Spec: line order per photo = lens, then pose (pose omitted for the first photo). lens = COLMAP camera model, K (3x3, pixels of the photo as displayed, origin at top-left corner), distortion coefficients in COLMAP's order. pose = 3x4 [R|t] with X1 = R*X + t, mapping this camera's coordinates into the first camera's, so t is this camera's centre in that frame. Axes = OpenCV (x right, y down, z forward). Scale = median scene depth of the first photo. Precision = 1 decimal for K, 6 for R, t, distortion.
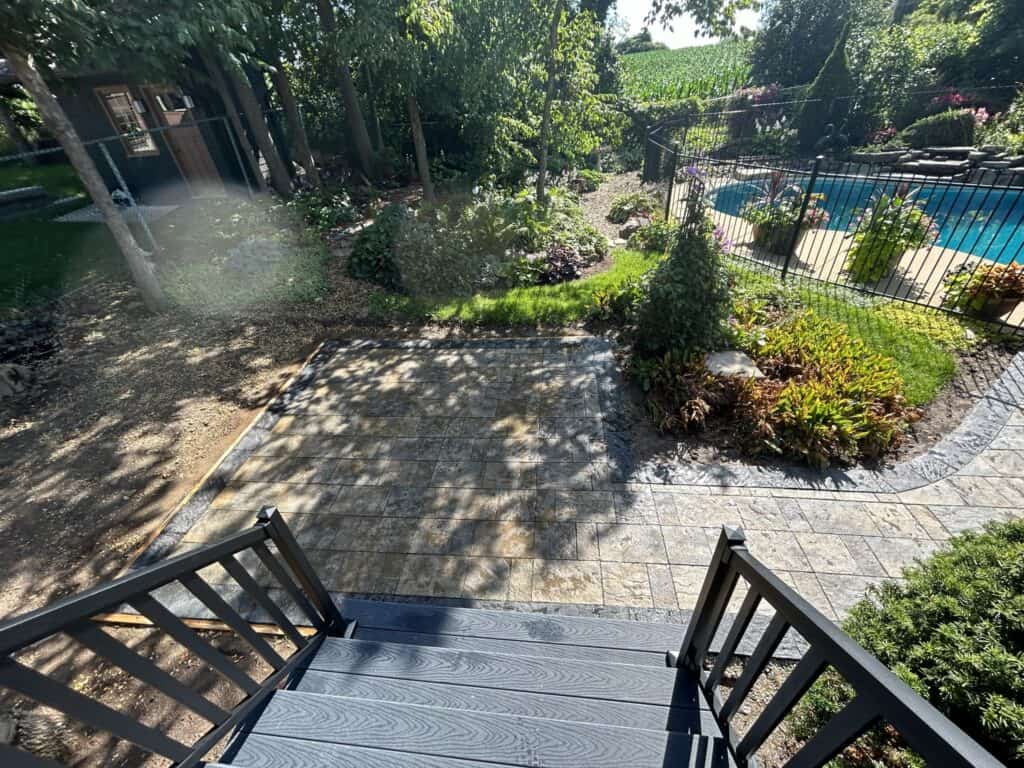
lens RADIAL K [[414.1, 0, 512.0], [0, 414.1, 384.0], [0, 0, 1]] dist [0.000211, 0.001081]
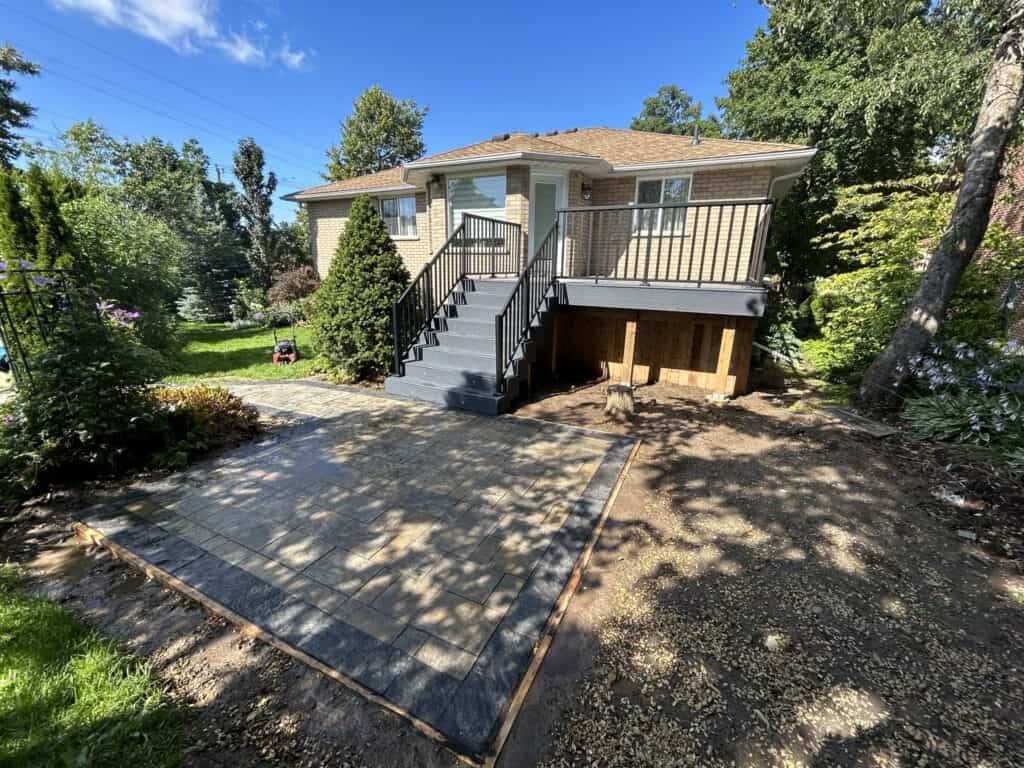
lens RADIAL K [[414.1, 0, 512.0], [0, 414.1, 384.0], [0, 0, 1]] dist [0.000211, 0.001081]
pose [[-0.936217, -0.029273, 0.350200, -0.534870], [0.251416, 0.640469, 0.725665, -0.469204], [-0.245534, 0.767426, -0.592258, 0.944054]]
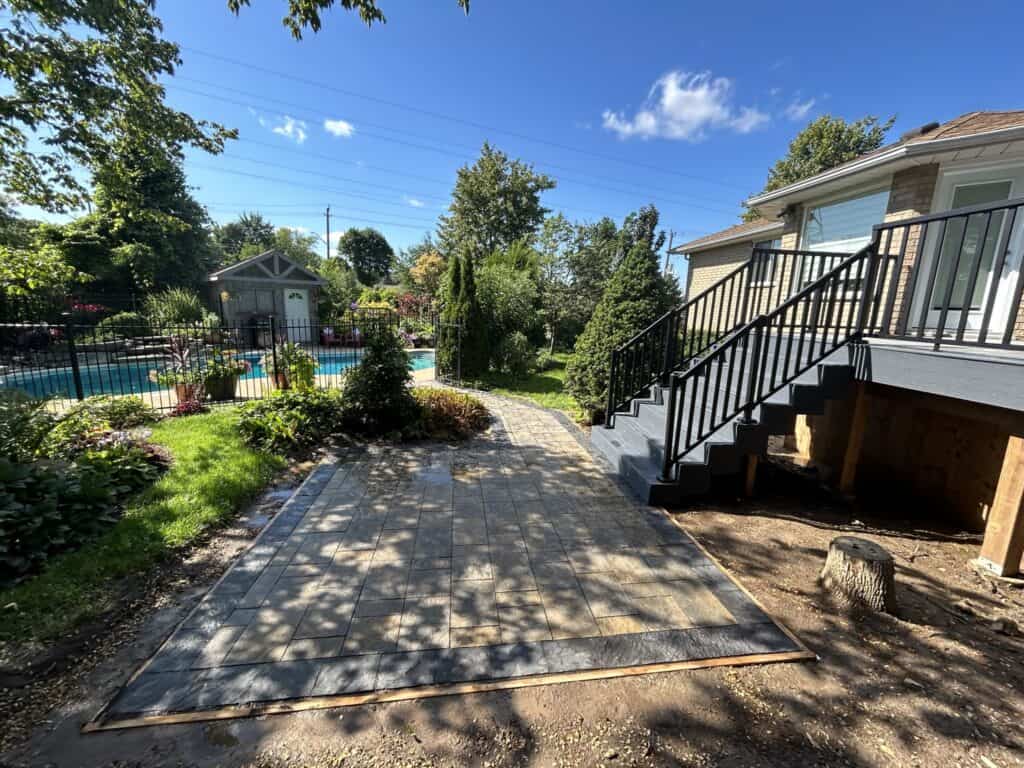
lens RADIAL K [[414.1, 0, 512.0], [0, 414.1, 384.0], [0, 0, 1]] dist [0.000211, 0.001081]
pose [[-0.239577, -0.108589, 0.964786, -0.781918], [0.554071, 0.800721, 0.227710, -0.210252], [-0.797251, 0.589114, -0.131668, 0.611415]]
